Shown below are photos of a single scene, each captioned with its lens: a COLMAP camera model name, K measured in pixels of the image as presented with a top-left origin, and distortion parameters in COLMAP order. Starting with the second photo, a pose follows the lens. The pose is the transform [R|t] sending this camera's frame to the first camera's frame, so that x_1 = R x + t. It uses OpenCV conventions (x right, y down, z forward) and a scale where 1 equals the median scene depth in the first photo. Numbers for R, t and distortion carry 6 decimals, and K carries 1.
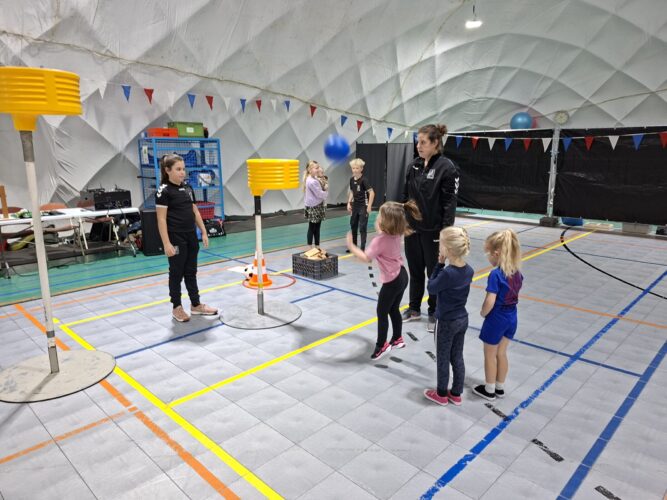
lens RADIAL K [[463.7, 0, 334.0], [0, 463.7, 252.4], [0, 0, 1]] dist [0.062001, -0.060794]
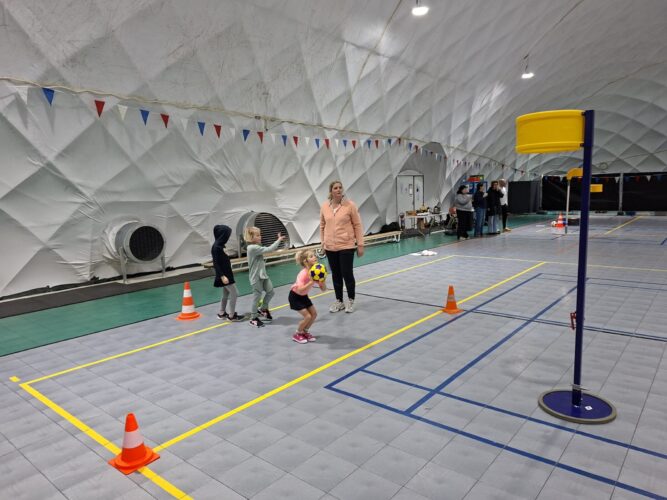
lens RADIAL K [[463.7, 0, 334.0], [0, 463.7, 252.4], [0, 0, 1]] dist [0.062001, -0.060794]
pose [[0.996540, -0.036380, 0.074736, -0.851708], [0.042976, 0.995136, -0.088638, 0.204338], [-0.071148, 0.091543, 0.993256, -0.878154]]
